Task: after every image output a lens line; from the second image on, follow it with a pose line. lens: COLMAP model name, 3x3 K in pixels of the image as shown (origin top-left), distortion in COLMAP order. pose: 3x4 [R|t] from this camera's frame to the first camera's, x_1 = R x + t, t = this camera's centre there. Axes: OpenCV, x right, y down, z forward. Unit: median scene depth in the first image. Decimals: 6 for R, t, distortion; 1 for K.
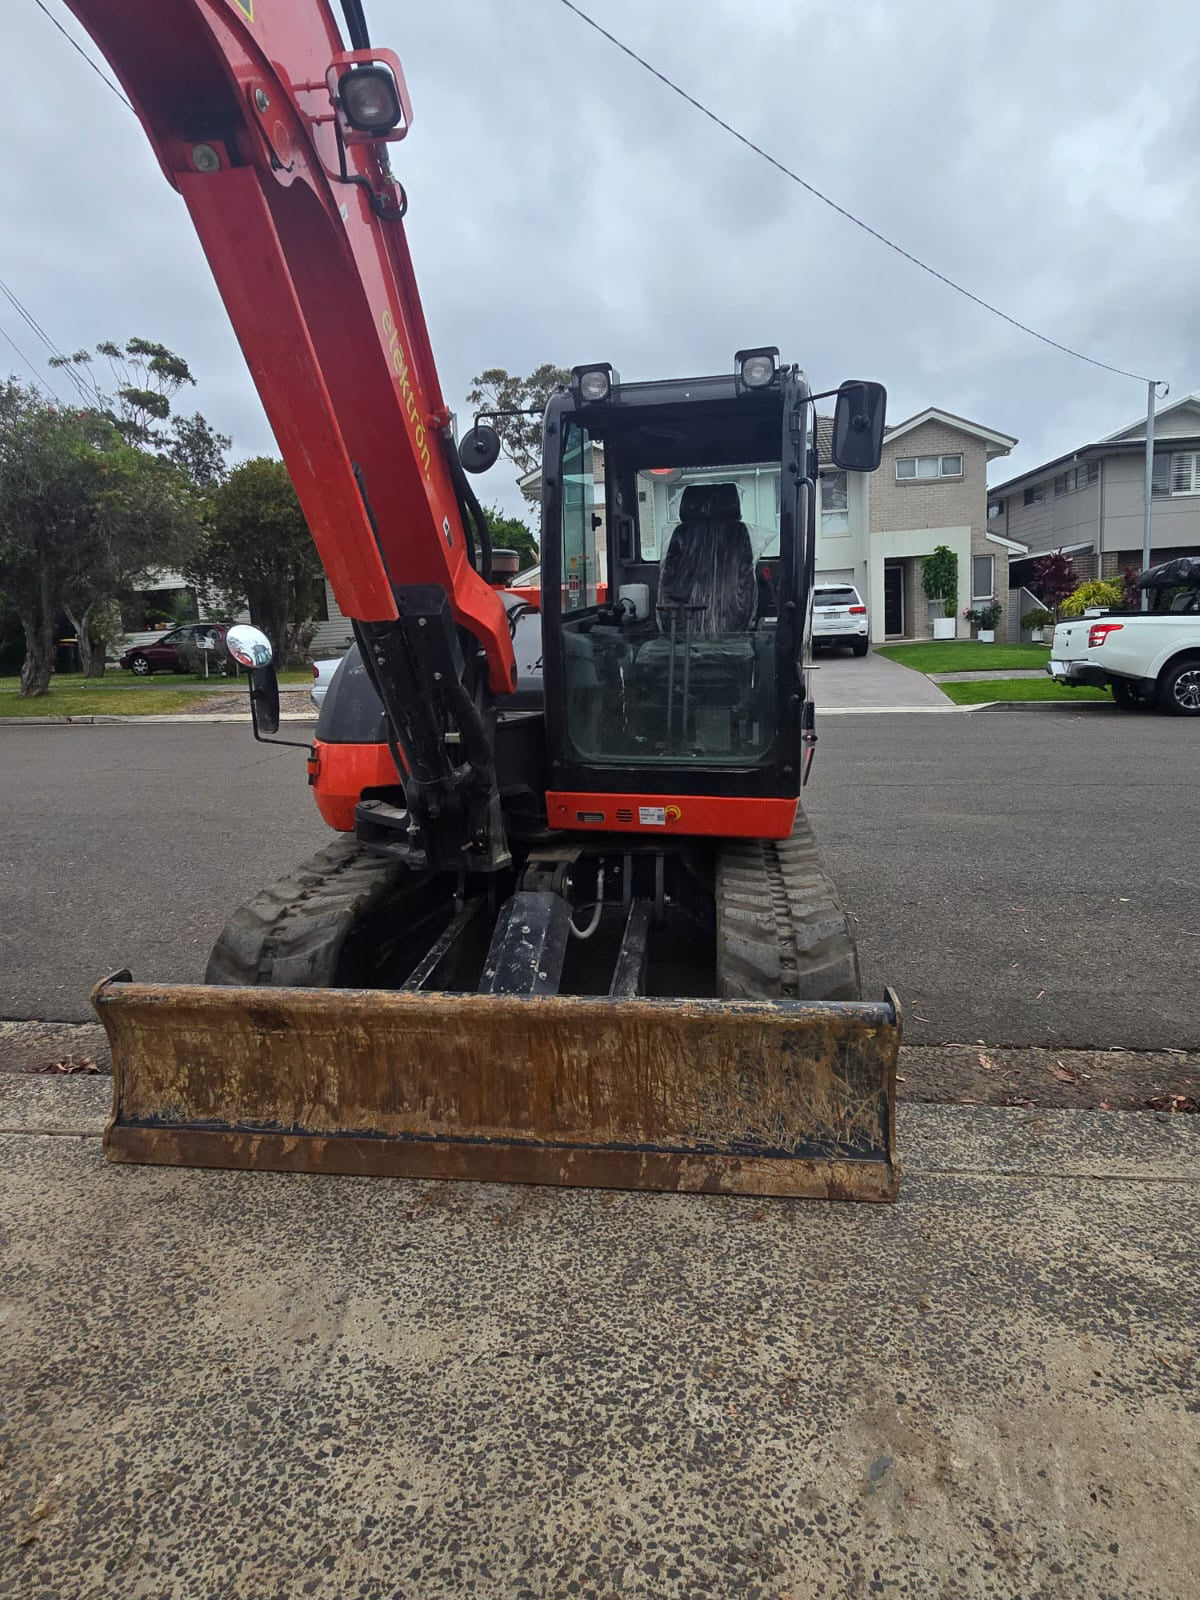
lens RADIAL K [[1030.3, 0, 600.0], [0, 1030.3, 800.0], [0, 0, 1]] dist [0.001989, 0.001050]
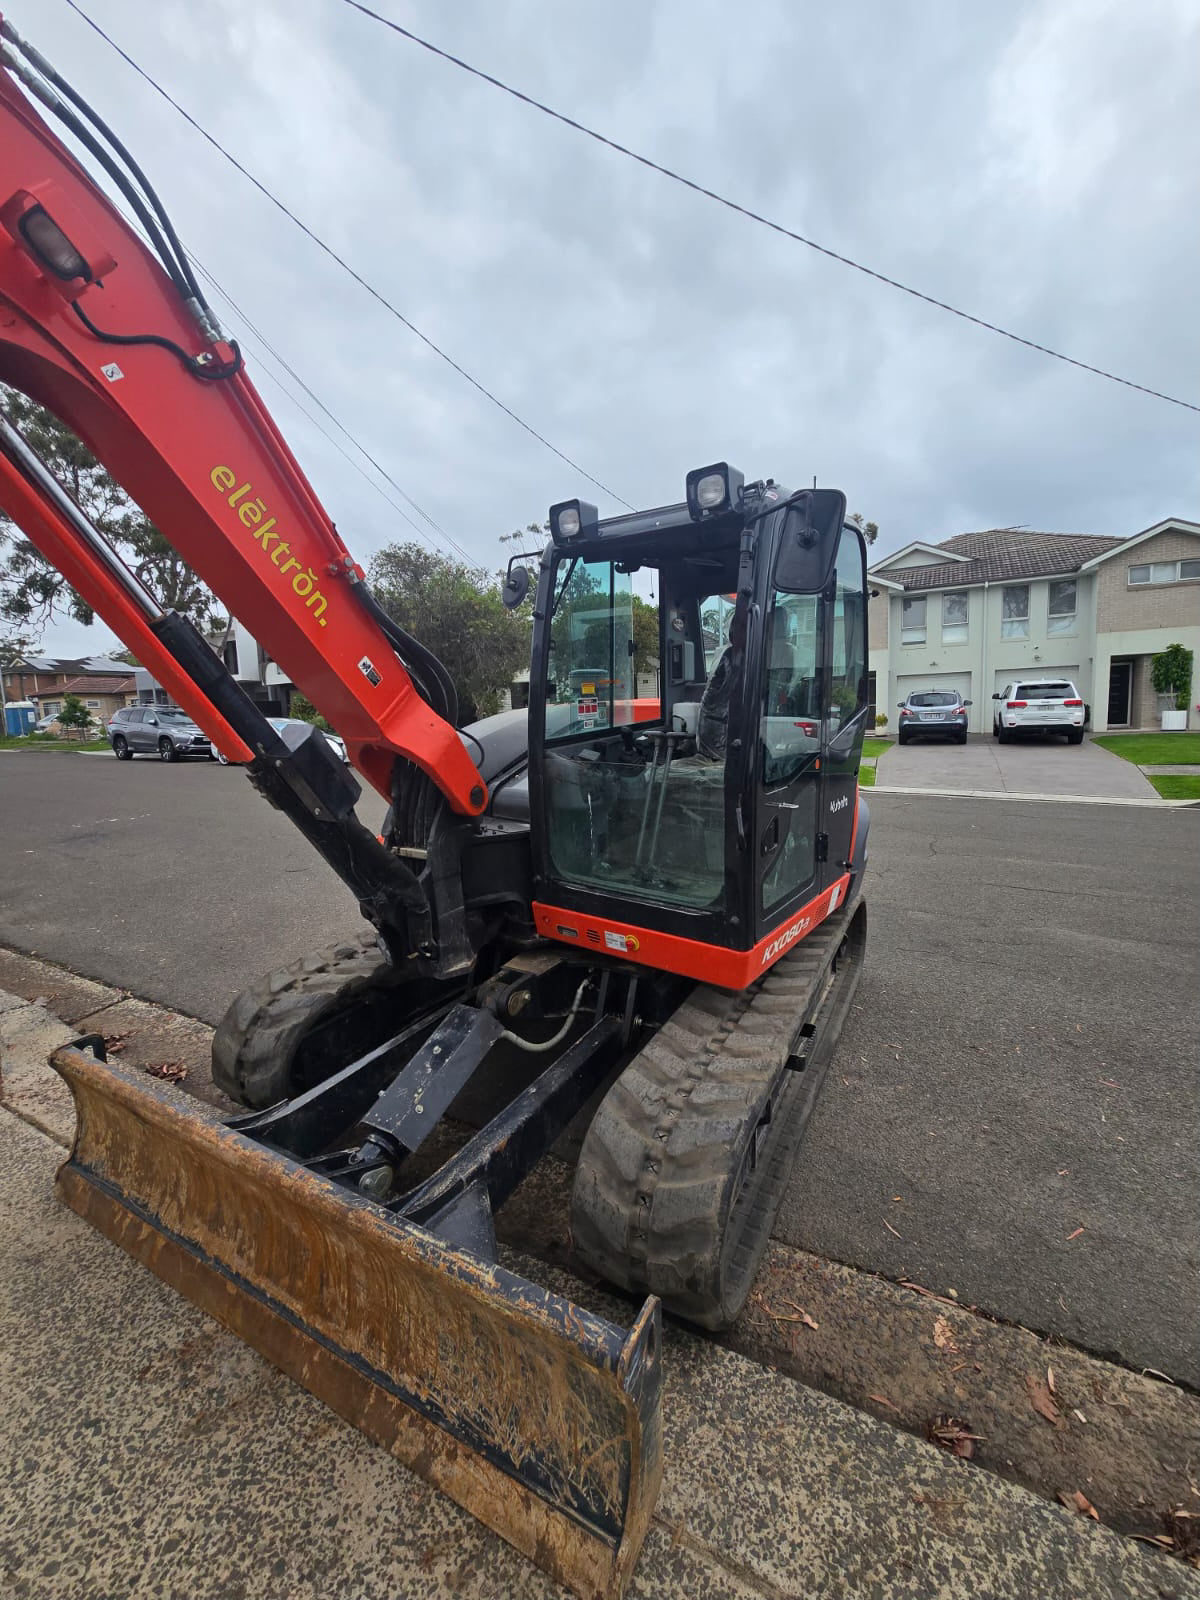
lens RADIAL K [[711.5, 0, 565.9], [0, 711.5, 797.8], [0, 0, 1]] dist [-0.002593, 0.001254]
pose [[0.912989, 0.068238, -0.402237, 0.285041], [-0.081107, 0.996592, -0.015027, -0.113505], [0.399841, 0.046343, 0.915412, 0.349196]]
